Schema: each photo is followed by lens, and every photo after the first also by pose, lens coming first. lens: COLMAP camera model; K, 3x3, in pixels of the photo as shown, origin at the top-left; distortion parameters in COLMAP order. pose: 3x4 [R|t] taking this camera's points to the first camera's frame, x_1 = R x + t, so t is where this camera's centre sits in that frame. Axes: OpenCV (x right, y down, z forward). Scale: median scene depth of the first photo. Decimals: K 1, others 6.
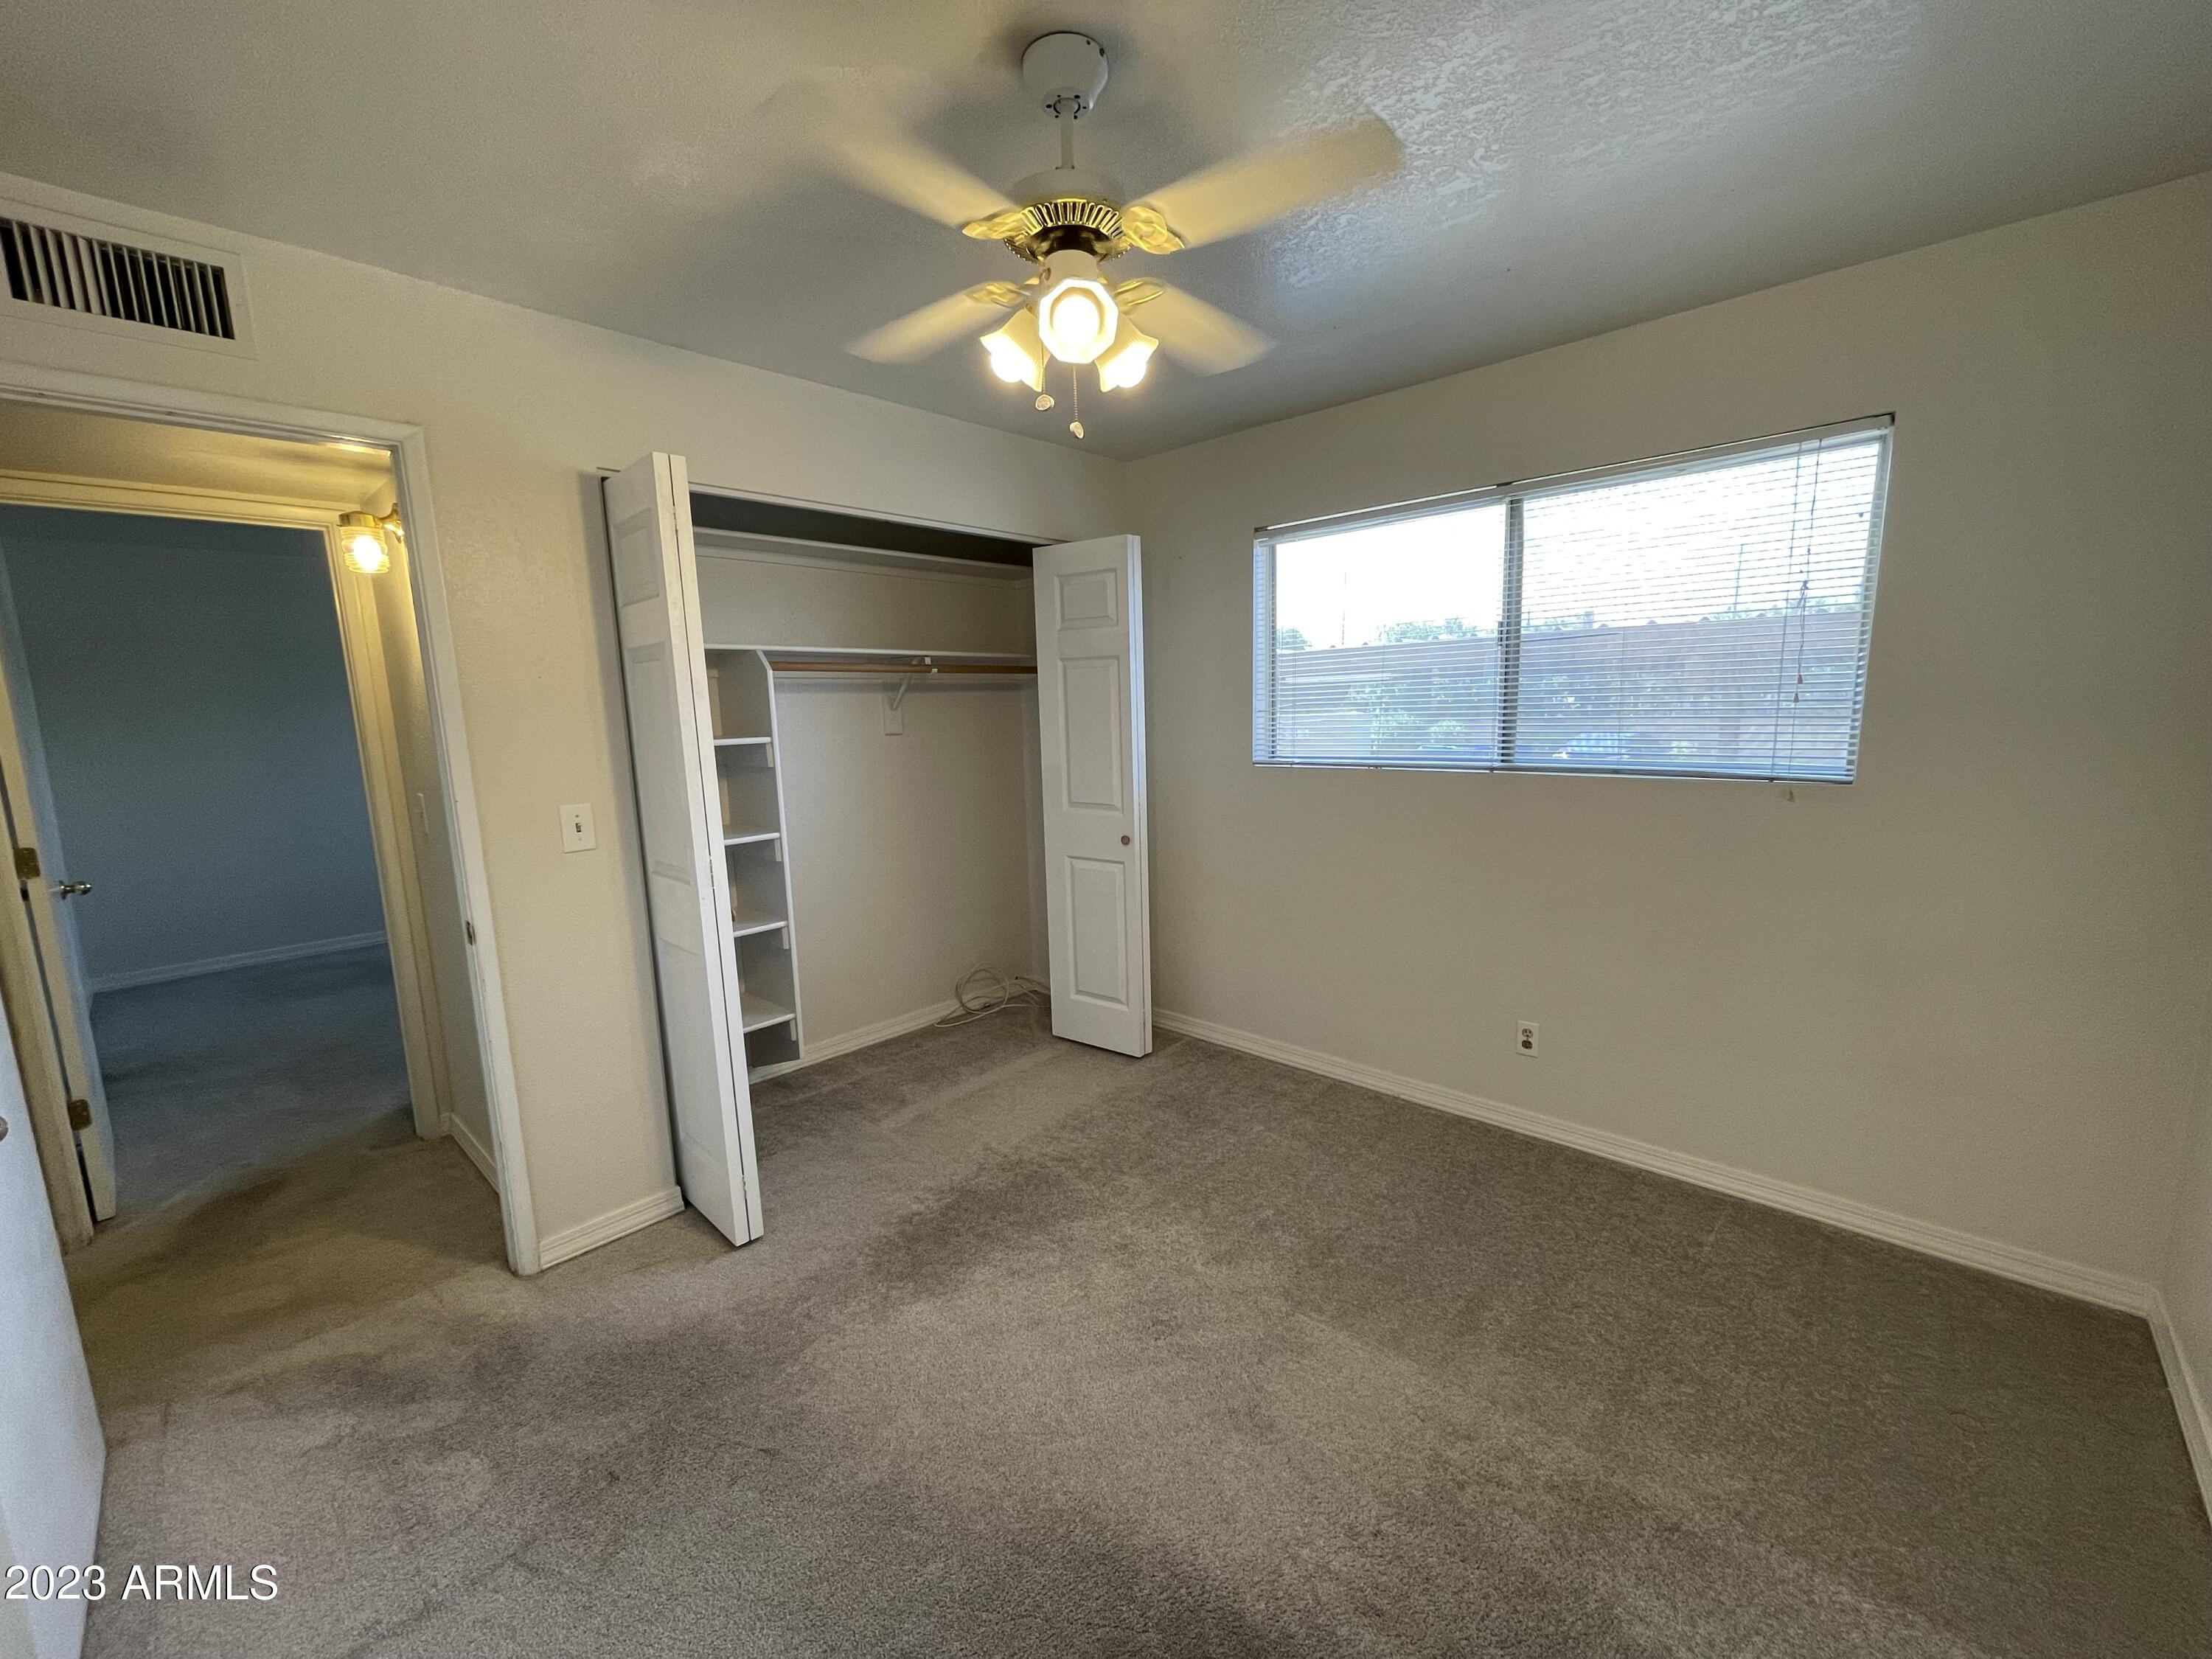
lens RADIAL K [[890.5, 0, 1114.3], [0, 890.5, 829.6], [0, 0, 1]] dist [0.001939, -0.001998]
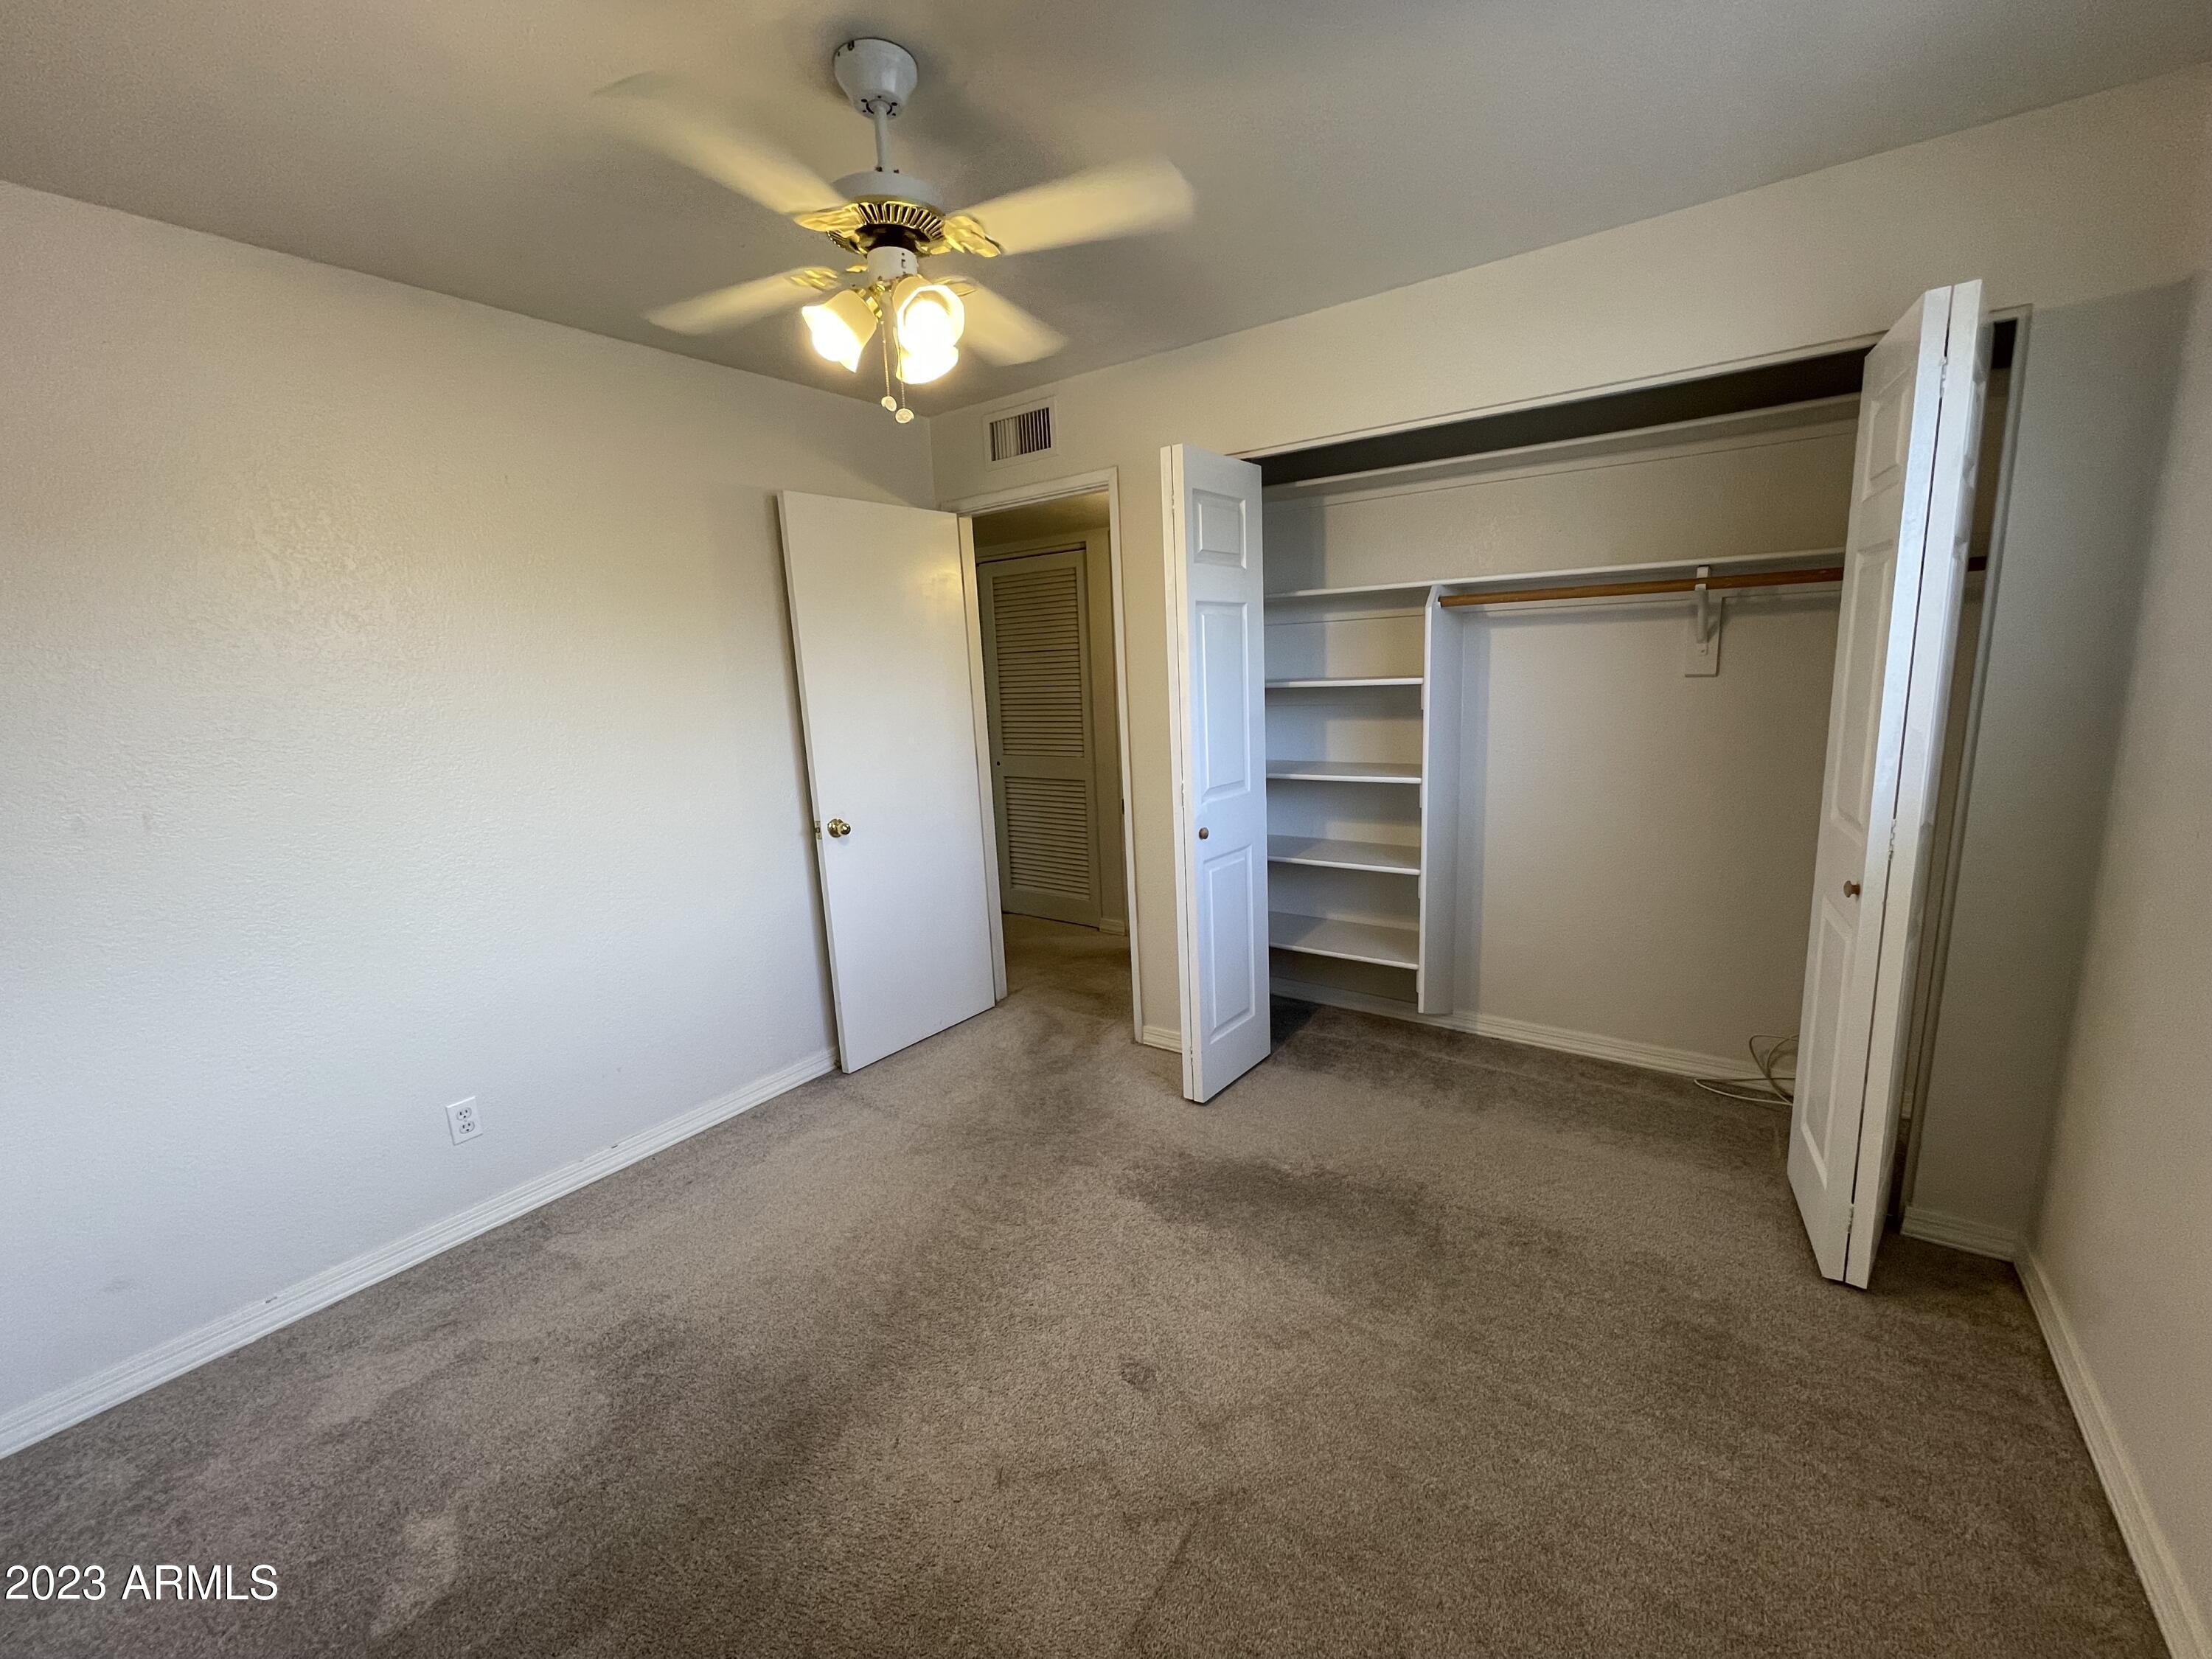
lens RADIAL K [[890.5, 0, 1114.3], [0, 890.5, 829.6], [0, 0, 1]] dist [0.001939, -0.001998]
pose [[0.130300, 0.199902, -0.971113, 0.507122], [-0.104422, 0.976783, 0.187058, -0.084251], [0.985960, 0.077032, 0.148149, 0.513001]]
